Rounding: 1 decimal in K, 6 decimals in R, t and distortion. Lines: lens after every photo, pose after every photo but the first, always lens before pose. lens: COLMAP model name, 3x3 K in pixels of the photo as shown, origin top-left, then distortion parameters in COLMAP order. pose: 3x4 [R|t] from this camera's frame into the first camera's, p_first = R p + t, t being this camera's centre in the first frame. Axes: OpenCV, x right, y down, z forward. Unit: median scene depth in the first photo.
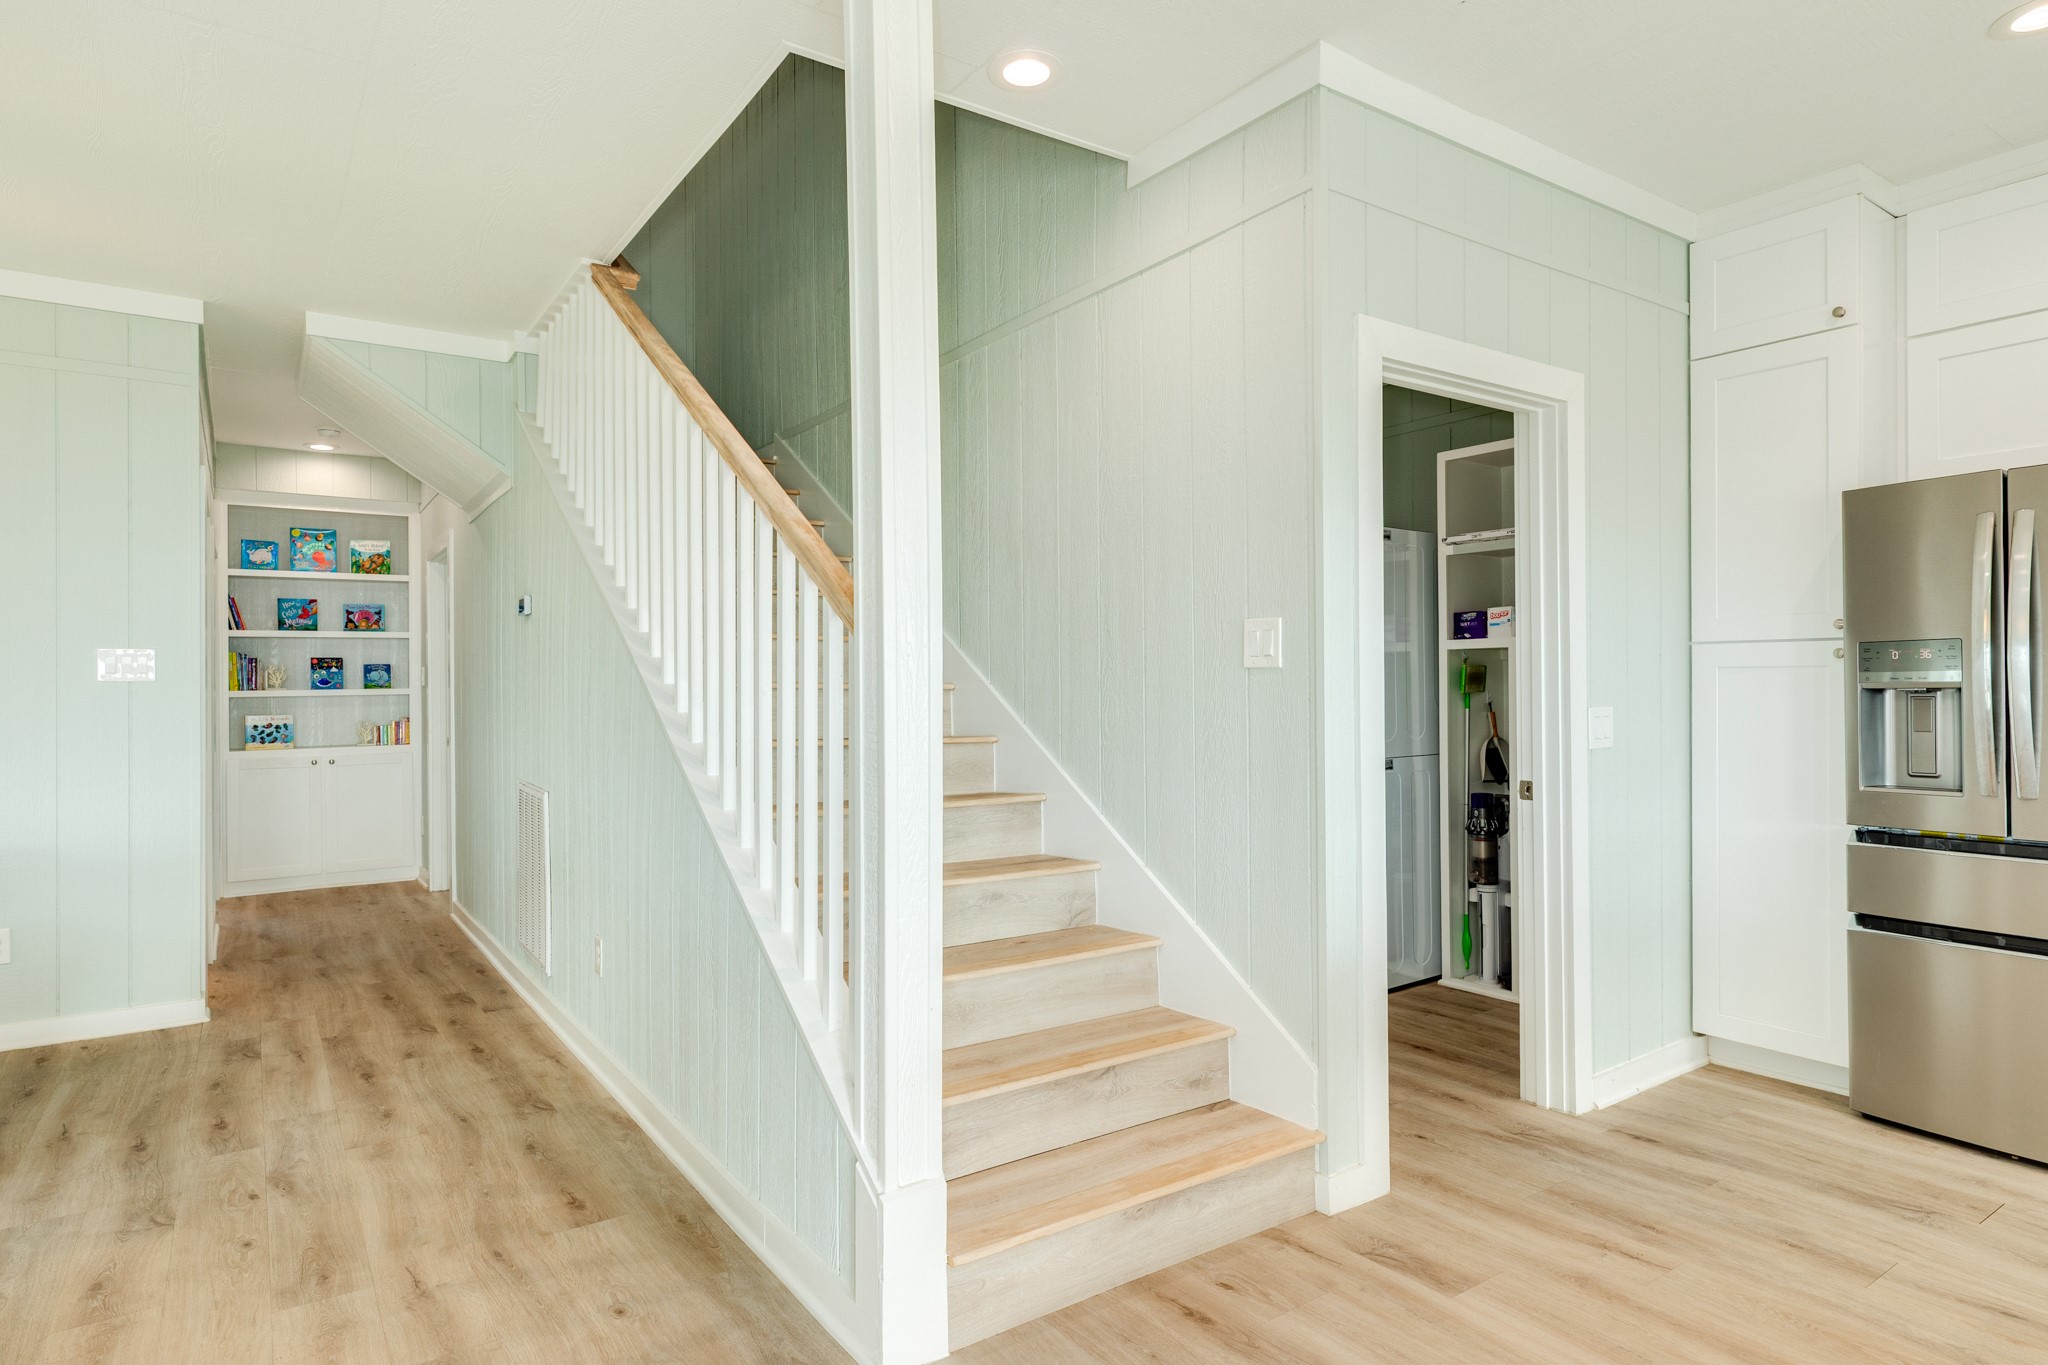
lens RADIAL K [[1123.8, 0, 1013.7], [0, 1123.8, 683.5], [0, 0, 1]] dist [0.007326, 0.001298]
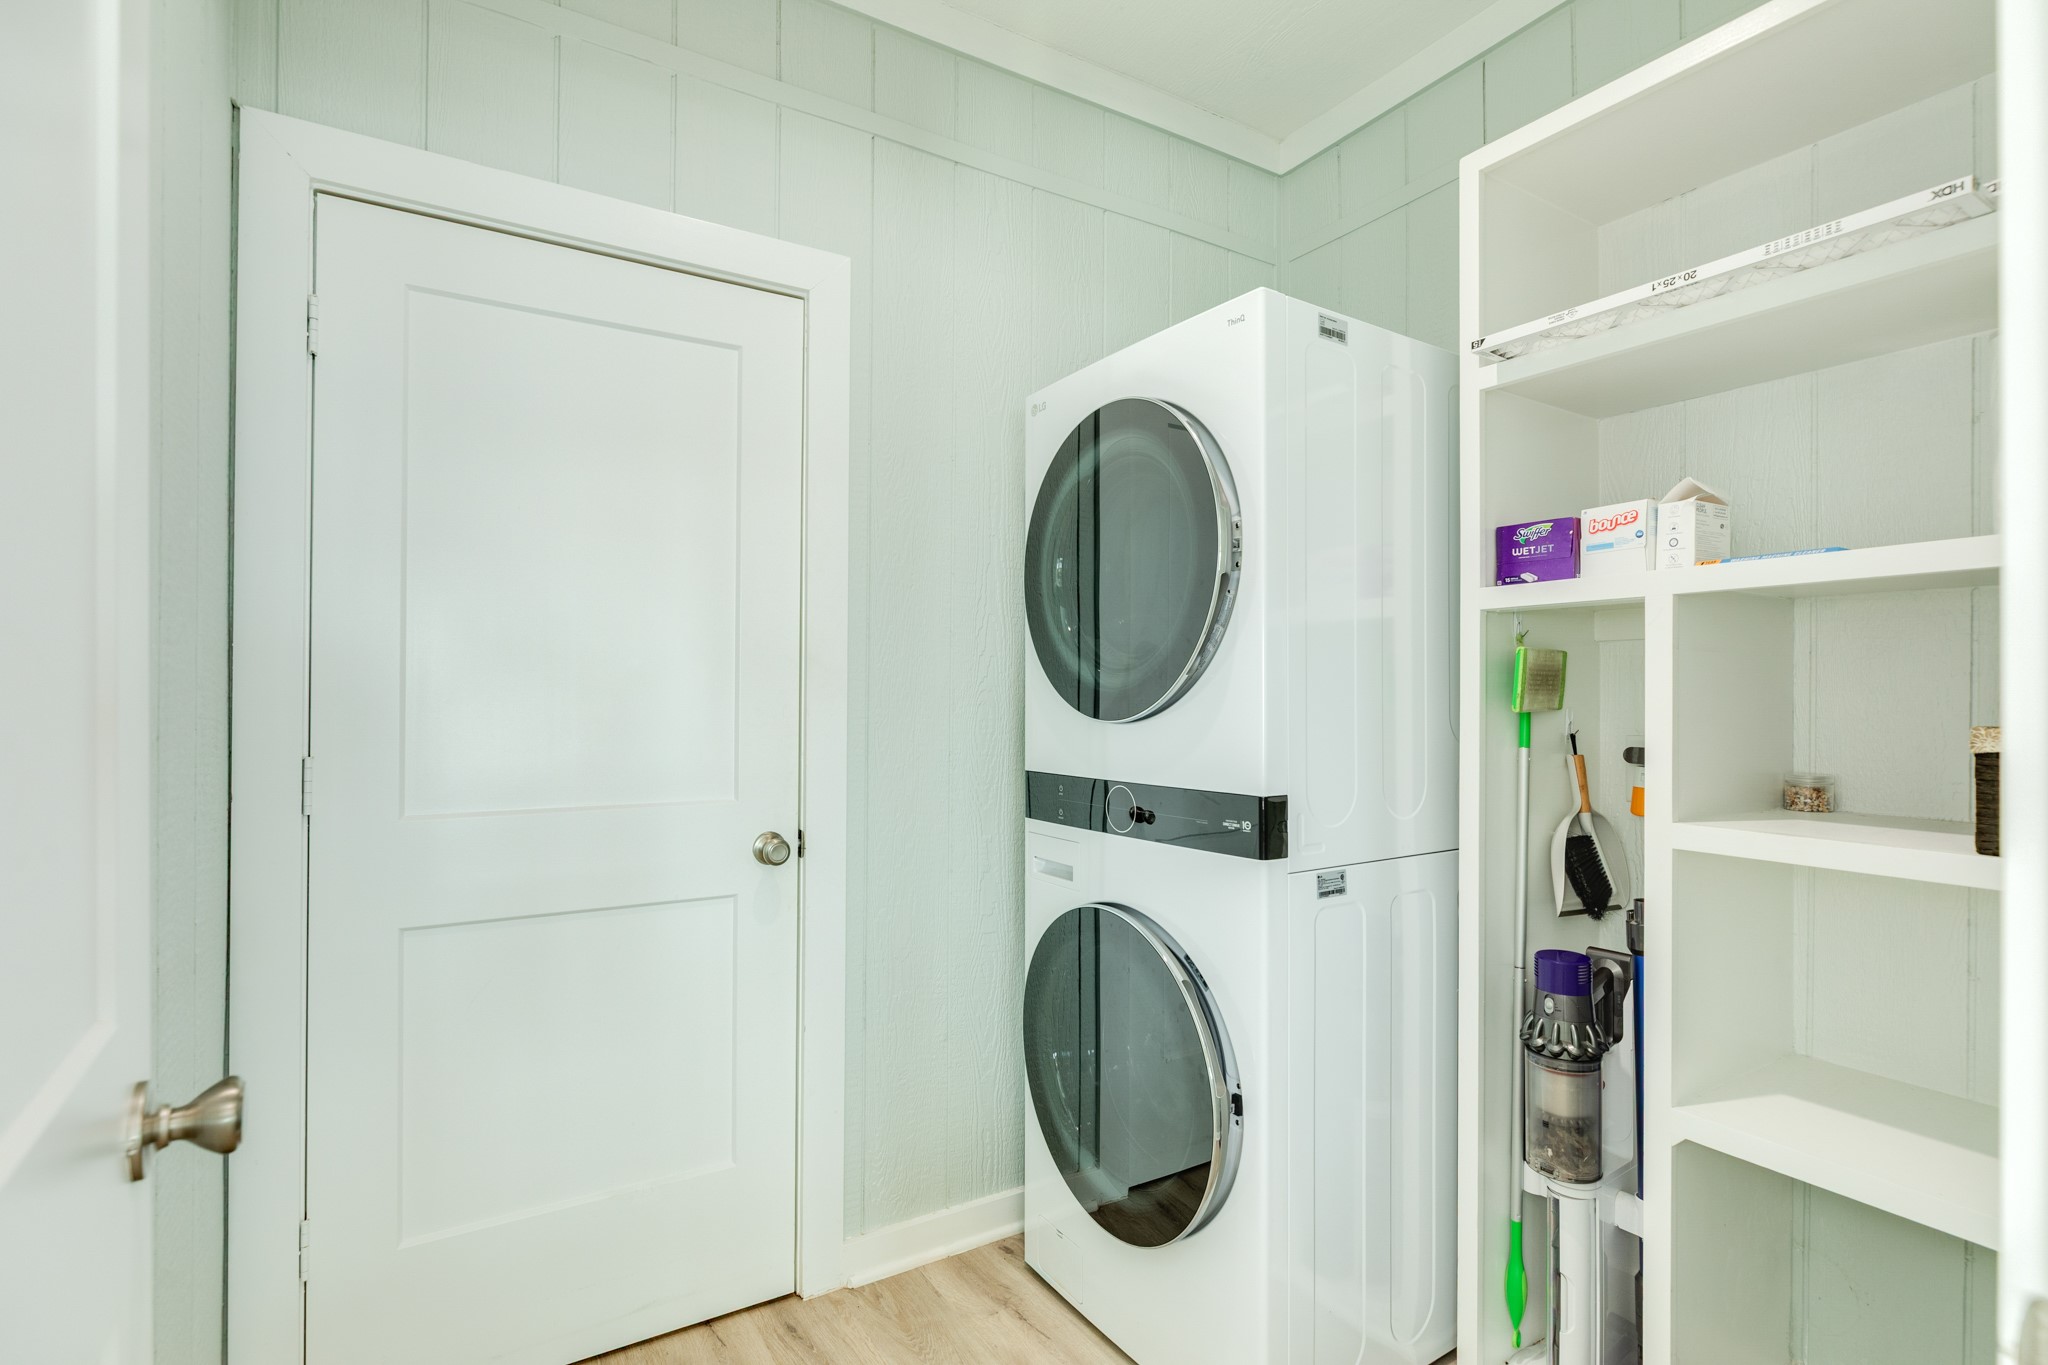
lens RADIAL K [[997.0, 0, 1020.1], [0, 997.0, 690.2], [0, 0, 1]] dist [-0.003863, -0.000205]
pose [[0.998914, 0.009431, -0.045635, 0.227649], [-0.009367, 0.999955, 0.001600, 0.001079], [0.045648, -0.001171, 0.998957, 0.612134]]
